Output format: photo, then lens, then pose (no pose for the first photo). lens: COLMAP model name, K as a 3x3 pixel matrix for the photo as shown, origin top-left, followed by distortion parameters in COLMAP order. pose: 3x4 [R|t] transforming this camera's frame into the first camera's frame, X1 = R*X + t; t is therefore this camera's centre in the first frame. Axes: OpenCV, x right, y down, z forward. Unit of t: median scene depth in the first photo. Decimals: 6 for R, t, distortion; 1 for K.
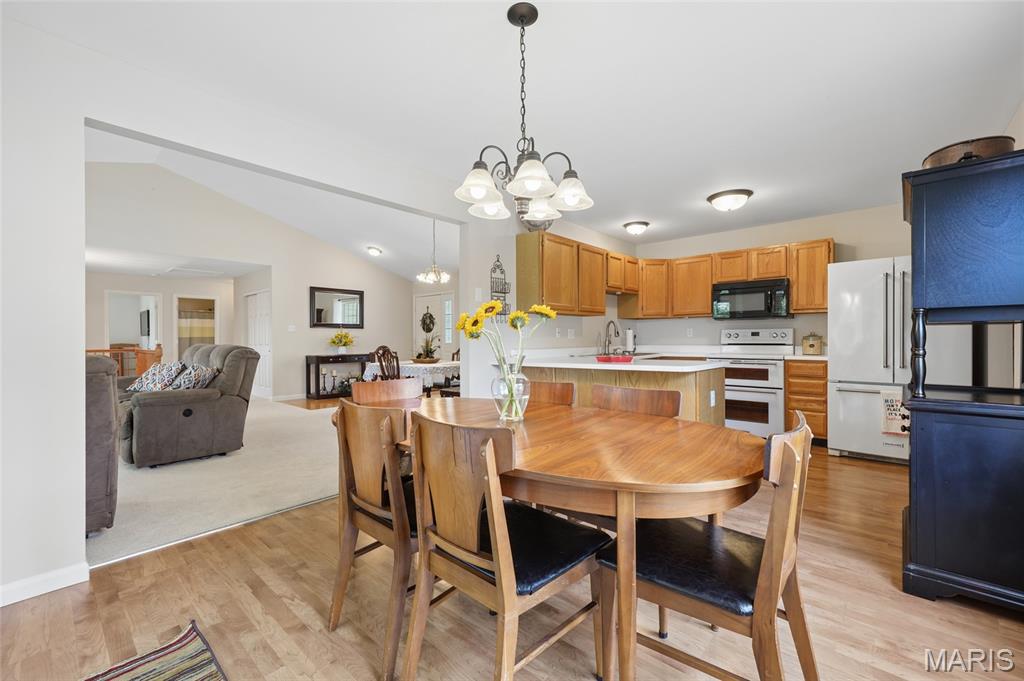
lens RADIAL K [[430.4, 0, 512.0], [0, 430.4, 340.5], [0, 0, 1]] dist [0.001625, 0.000103]
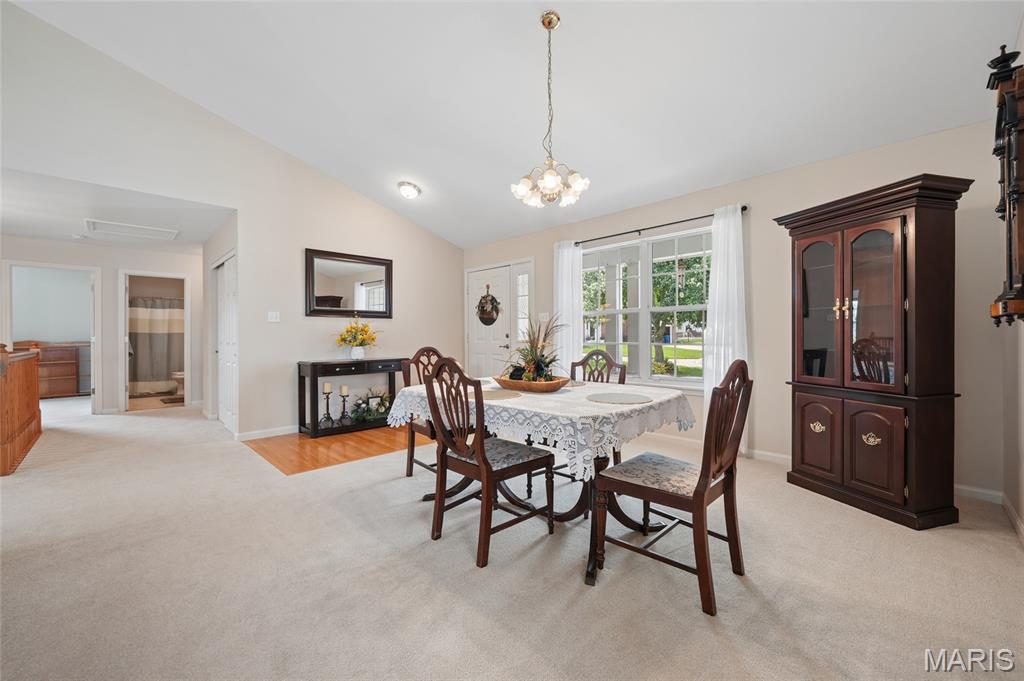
lens RADIAL K [[413.4, 0, 511.2], [0, 413.4, 335.8], [0, 0, 1]] dist [-0.000137, 0.000005]
pose [[0.998435, -0.001198, -0.055912, -0.143539], [0.001028, 0.999995, -0.003071, 0.000261], [0.055915, 0.003009, 0.998431, 0.426259]]
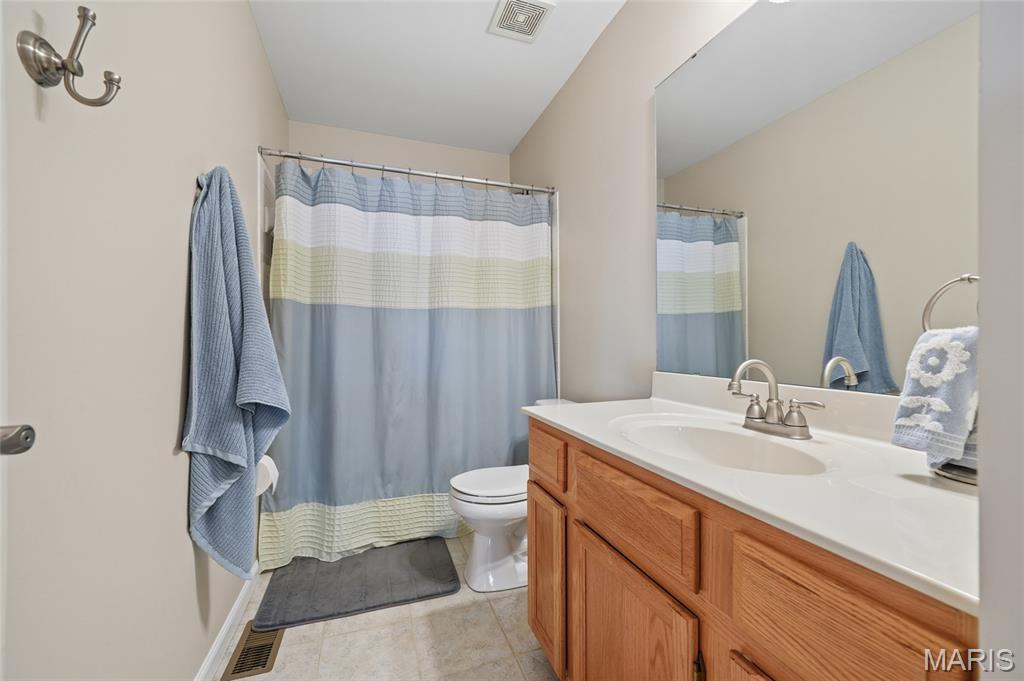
lens RADIAL K [[414.4, 0, 515.5], [0, 414.4, 343.8], [0, 0, 1]] dist [-0.000544, -0.000006]
pose [[0.876275, -0.000183, -0.481811, -0.733047], [0.000272, 1.000000, 0.000116, 0.009357], [0.481811, -0.000233, 0.876275, 1.046745]]
